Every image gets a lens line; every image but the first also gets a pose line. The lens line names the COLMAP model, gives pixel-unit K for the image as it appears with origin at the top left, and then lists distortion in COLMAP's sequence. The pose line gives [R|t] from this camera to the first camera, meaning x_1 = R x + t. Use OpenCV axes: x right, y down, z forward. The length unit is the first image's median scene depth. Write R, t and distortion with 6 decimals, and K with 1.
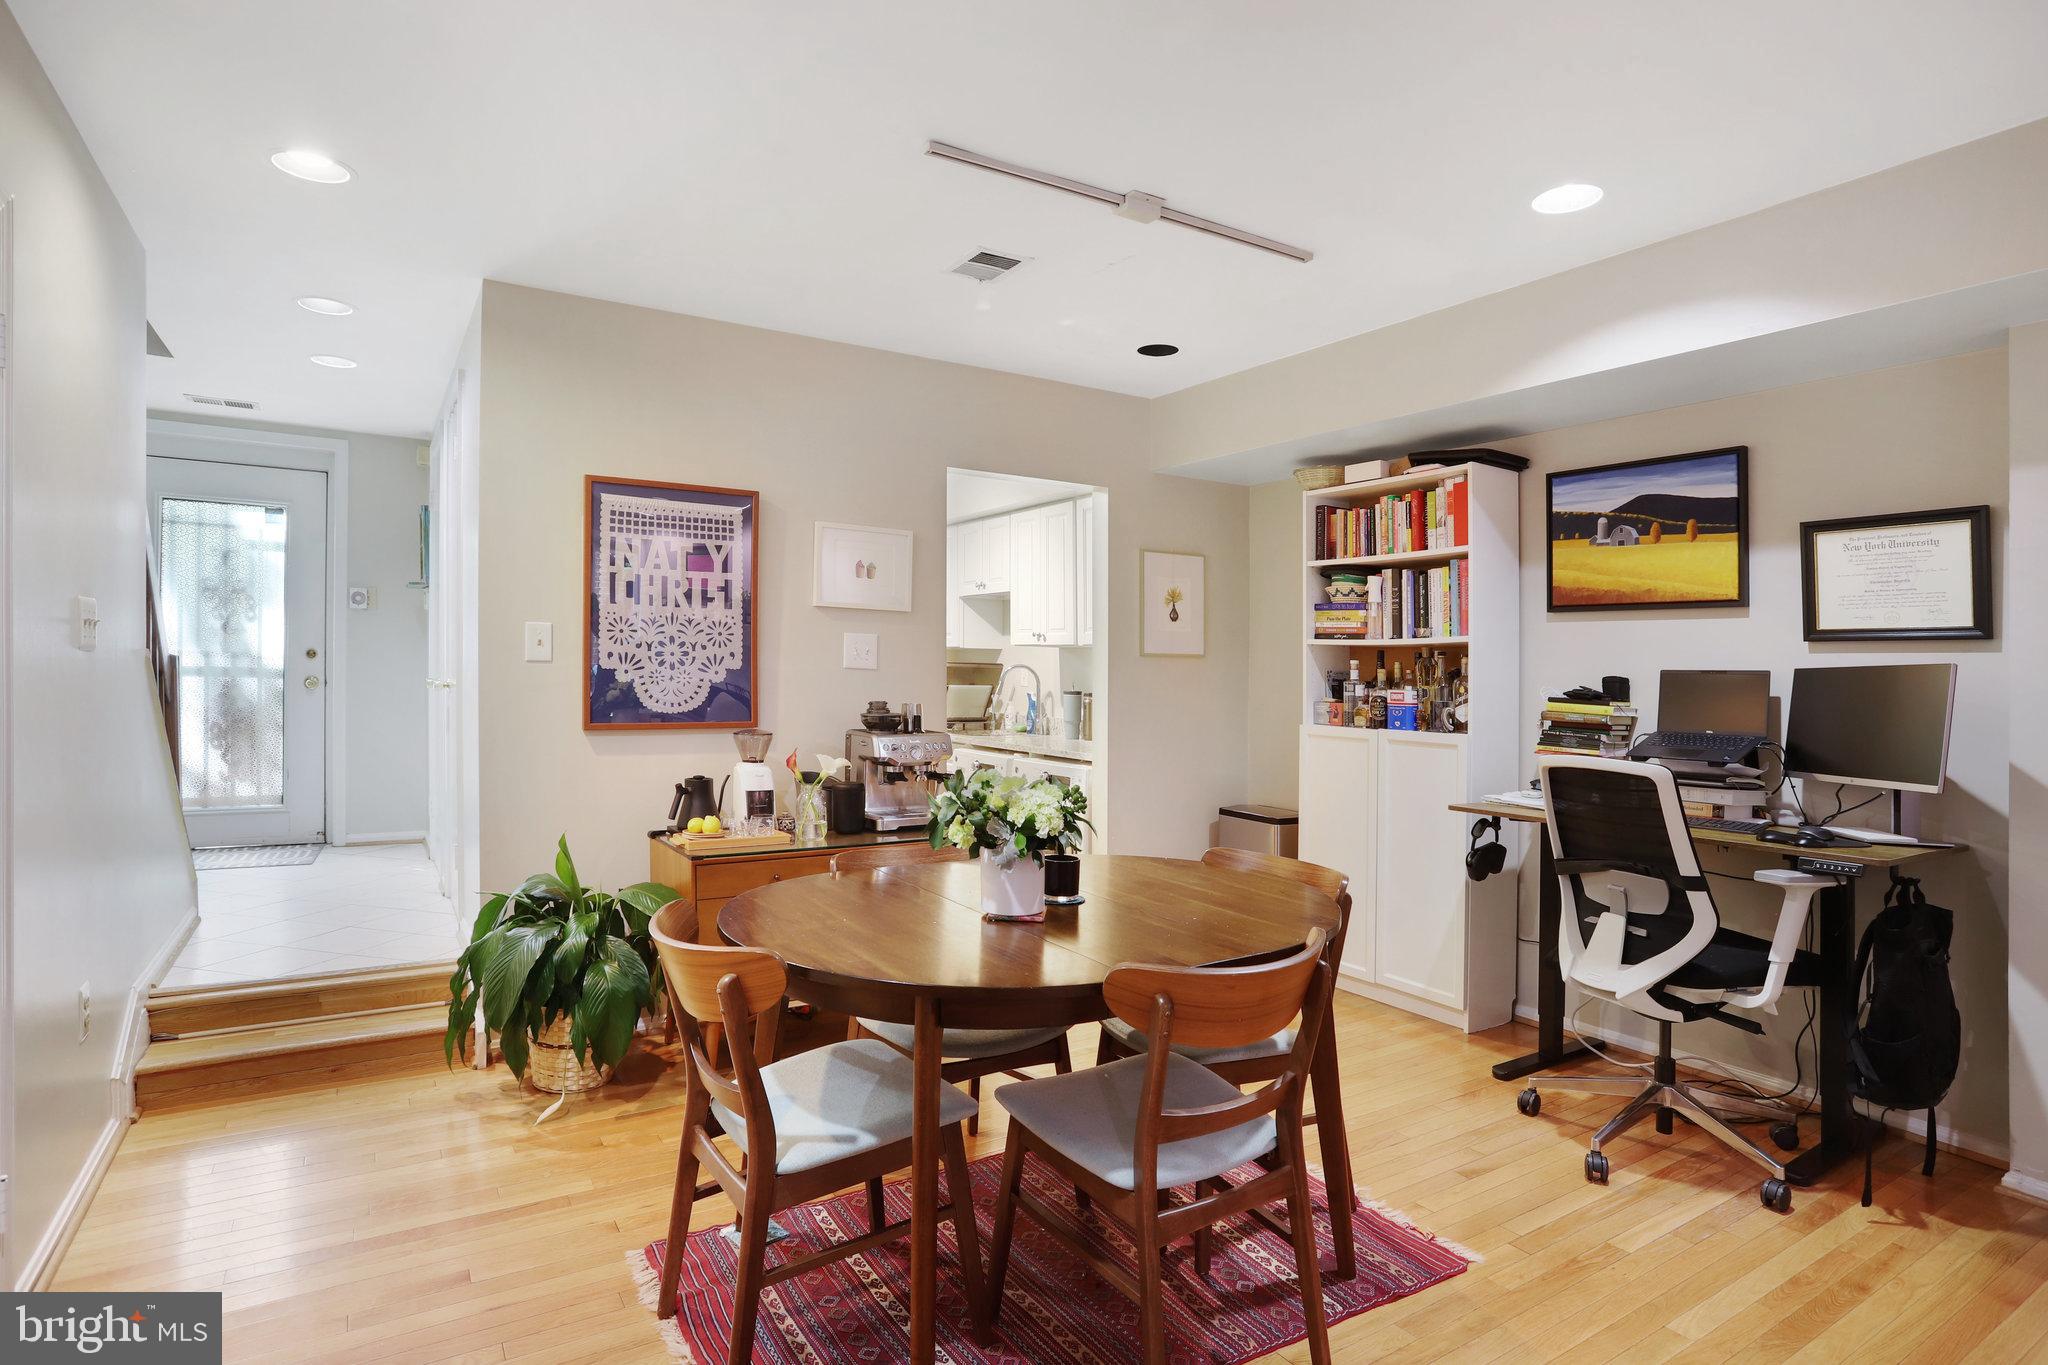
lens RADIAL K [[1061.4, 0, 1050.2], [0, 1061.4, 686.0], [0, 0, 1]] dist [-0.068524, 0.030347]
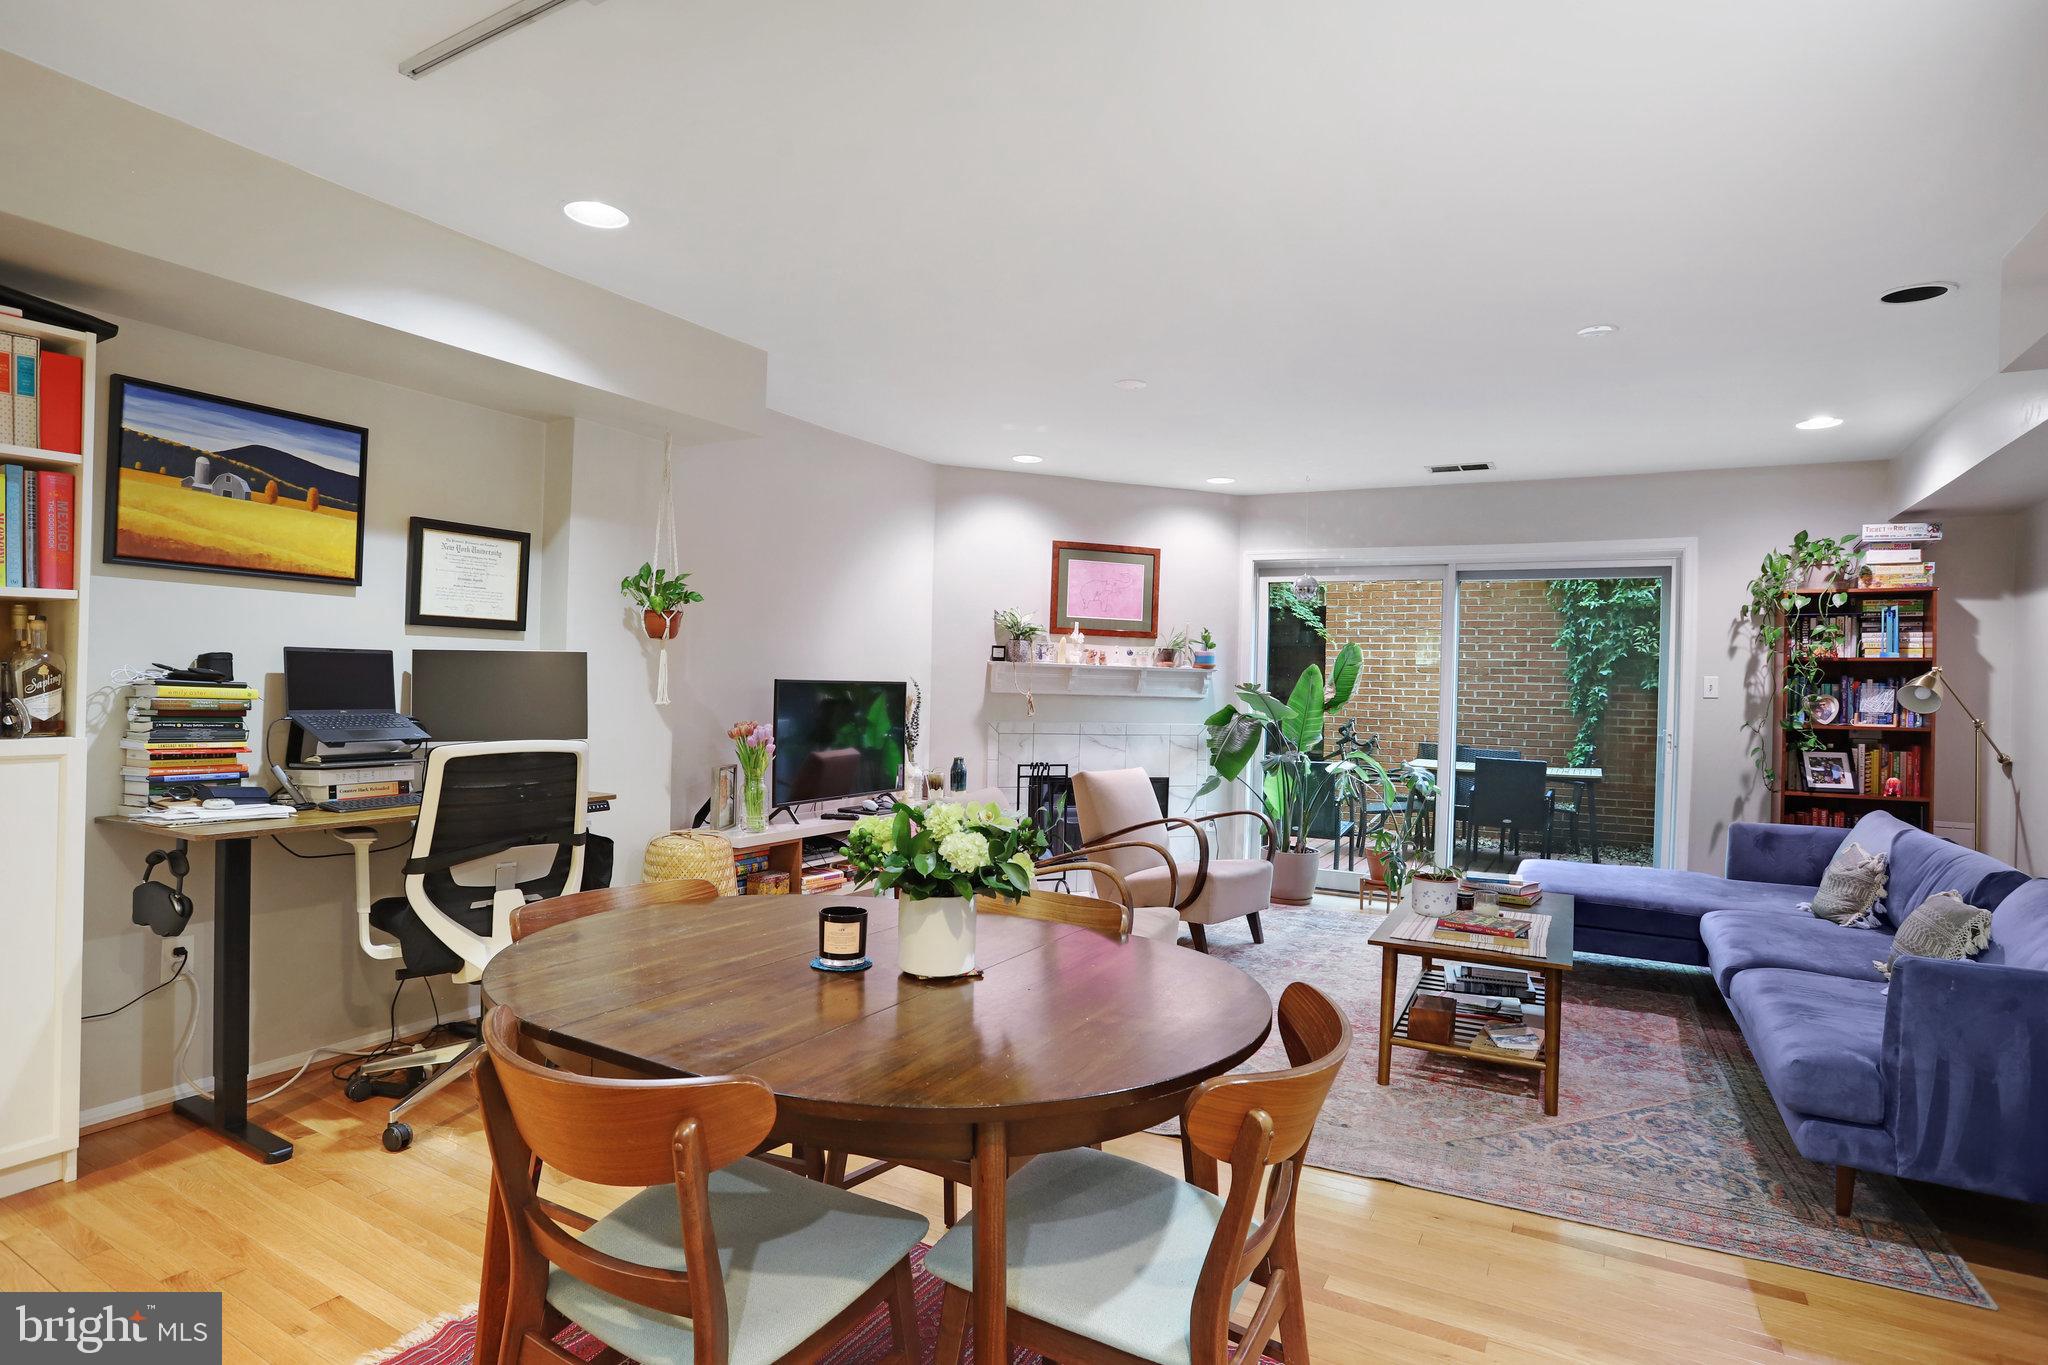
lens RADIAL K [[1061.4, 0, 1017.3], [0, 1061.4, 684.3], [0, 0, 1]] dist [-0.068524, 0.030347]
pose [[-0.448839, -0.031963, 0.893041, -0.468748], [-0.022406, 0.999448, 0.024510, -0.018265], [-0.893331, -0.009009, -0.449308, 0.780756]]
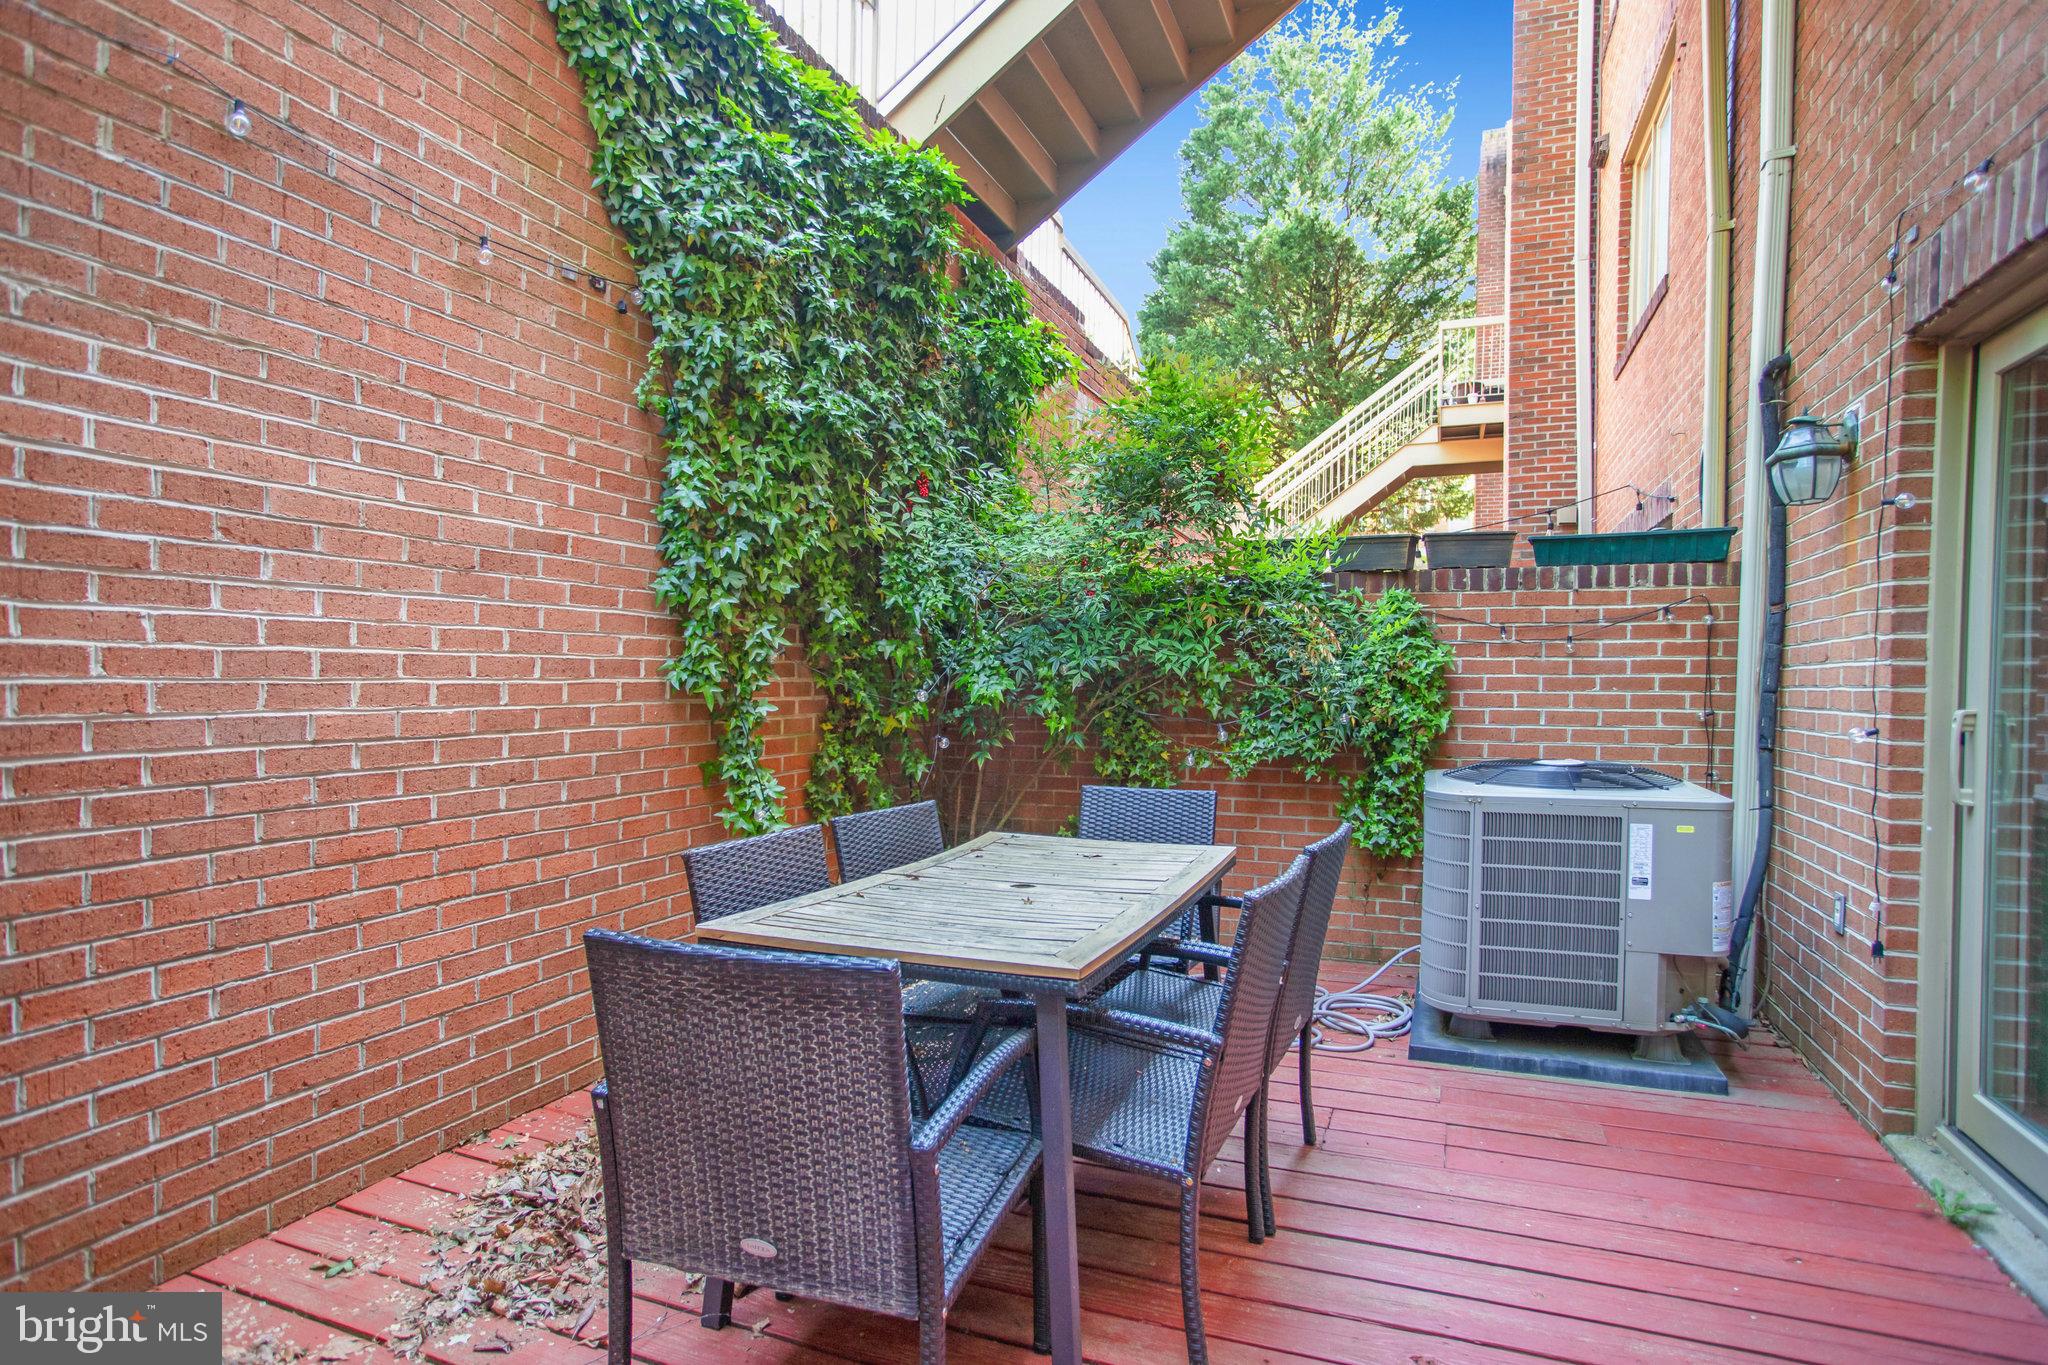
lens RADIAL K [[1061.4, 0, 1027.9], [0, 1061.4, 675.4], [0, 0, 1]] dist [-0.068524, 0.030347]
pose [[-0.810092, -0.024520, -0.585790, 1.481548], [-0.026735, 0.999631, -0.004871, 0.064100], [0.585693, 0.011715, -0.810448, -0.633021]]
